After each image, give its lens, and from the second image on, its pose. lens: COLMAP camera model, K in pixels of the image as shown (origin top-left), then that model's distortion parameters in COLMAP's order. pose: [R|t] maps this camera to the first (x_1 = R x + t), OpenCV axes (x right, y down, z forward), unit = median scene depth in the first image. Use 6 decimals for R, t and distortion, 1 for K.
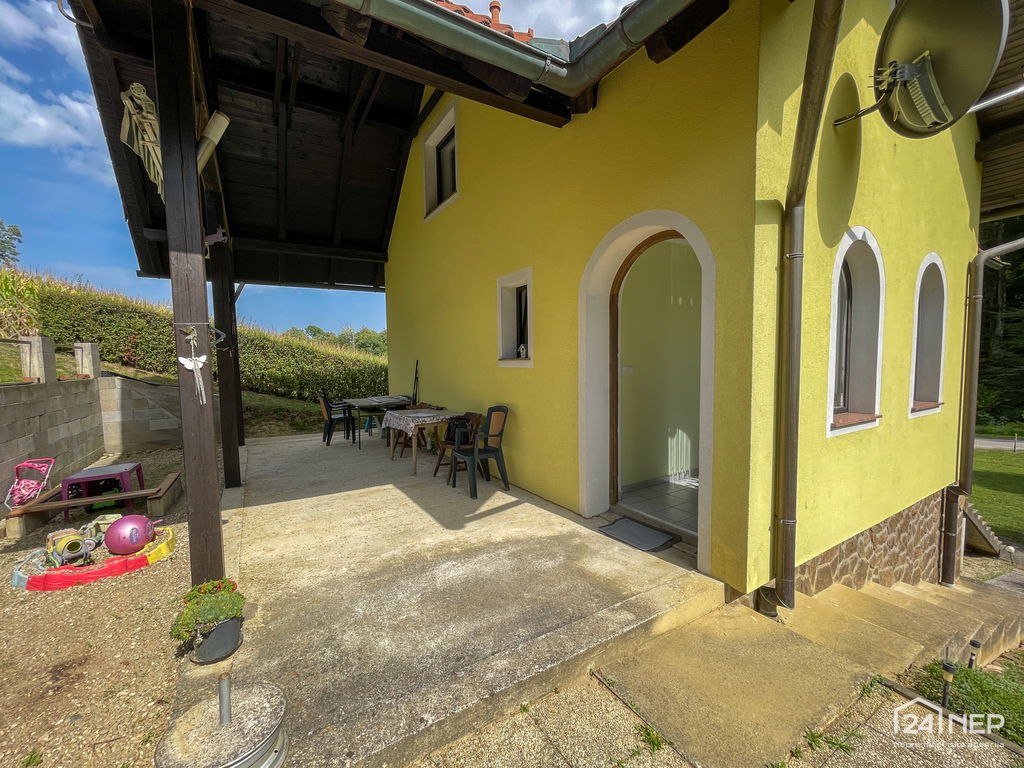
lens RADIAL K [[417.9, 0, 511.8], [0, 417.9, 387.7], [0, 0, 1]] dist [-0.002333, 0.000046]
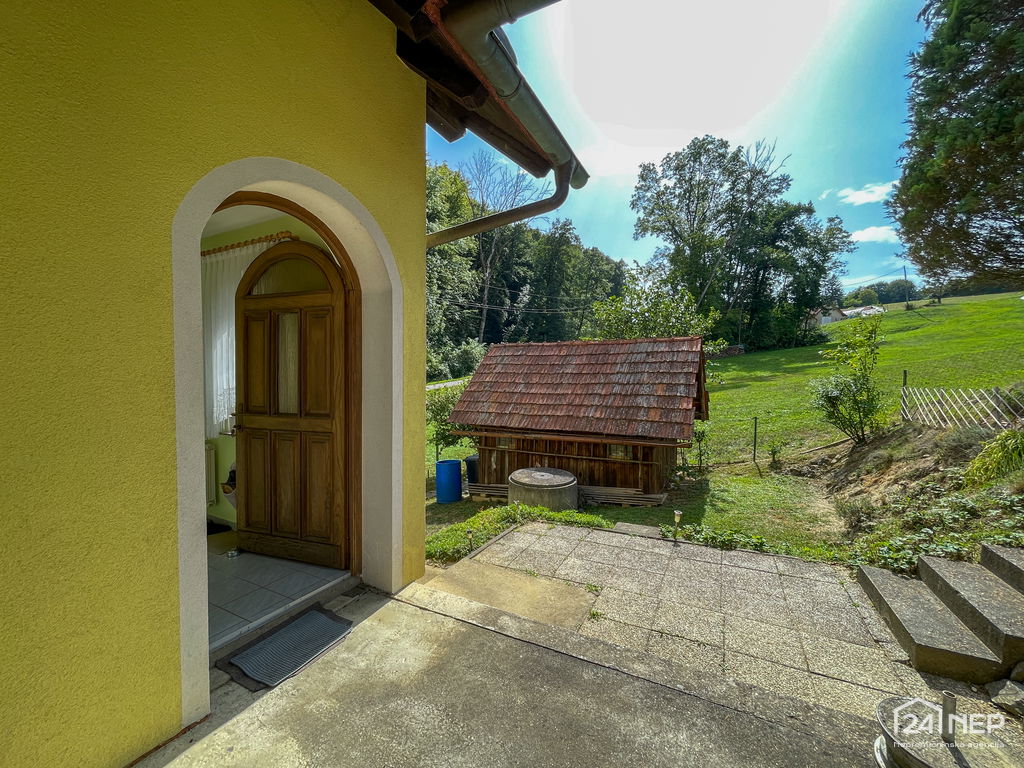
lens RADIAL K [[417.9, 0, 510.0], [0, 417.9, 385.9], [0, 0, 1]] dist [-0.002333, 0.000046]
pose [[-0.516025, -0.013733, 0.856464, -0.493541], [0.053517, 0.997401, 0.048237, -0.073491], [-0.854900, 0.070727, -0.513949, 1.173235]]
